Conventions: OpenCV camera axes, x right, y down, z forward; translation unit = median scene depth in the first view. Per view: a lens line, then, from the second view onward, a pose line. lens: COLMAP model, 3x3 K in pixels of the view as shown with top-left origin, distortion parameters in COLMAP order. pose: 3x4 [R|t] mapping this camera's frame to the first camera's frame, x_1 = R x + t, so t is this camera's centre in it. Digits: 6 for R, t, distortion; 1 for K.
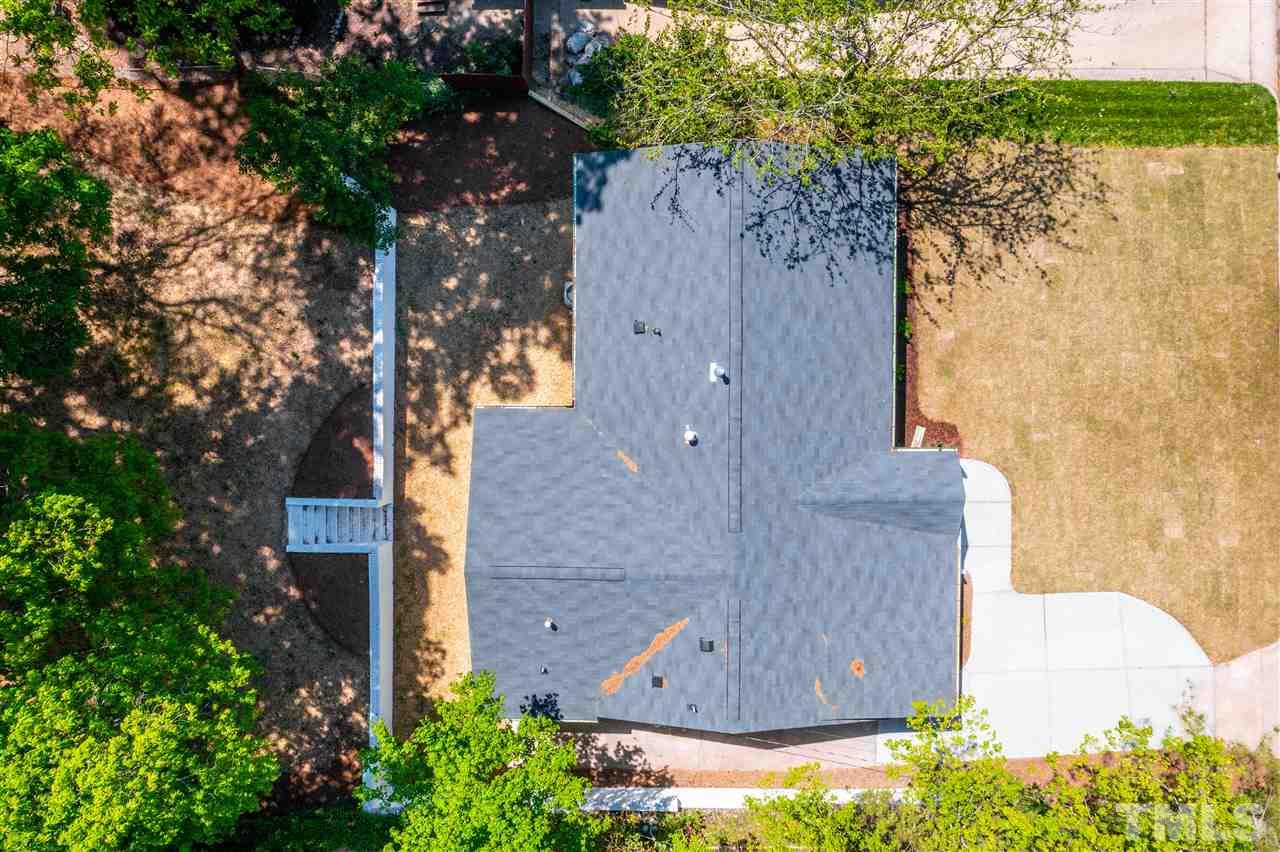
lens RADIAL K [[1054.3, 0, 648.3], [0, 1054.3, 421.5], [0, 0, 1]] dist [-0.009656, -0.002570]
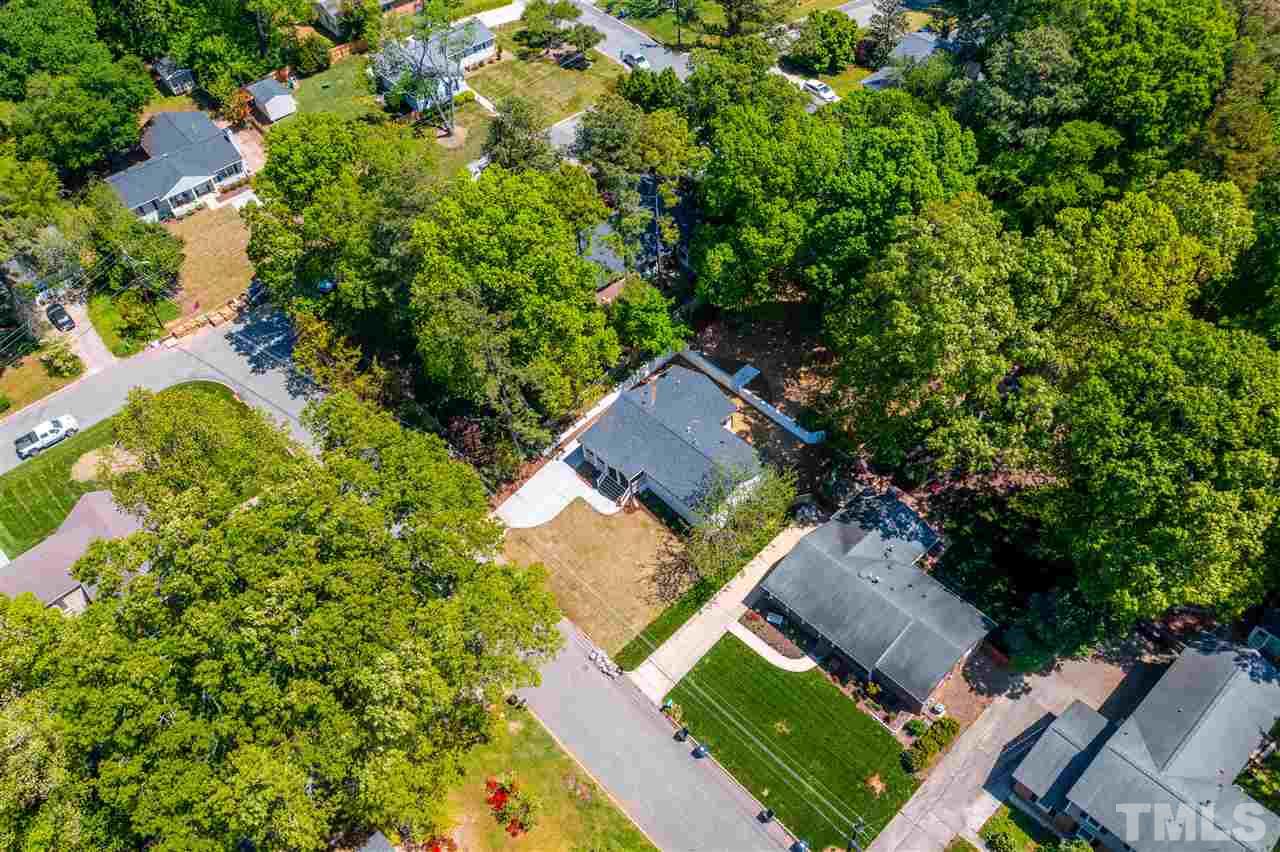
lens RADIAL K [[1054.3, 0, 648.3], [0, 1054.3, 421.5], [0, 0, 1]] dist [-0.009656, -0.002570]
pose [[-0.718799, 0.580667, -0.382302, 1.253788], [-0.687376, -0.511225, 0.515911, -1.453304], [0.104130, 0.633621, 0.766604, -1.471770]]
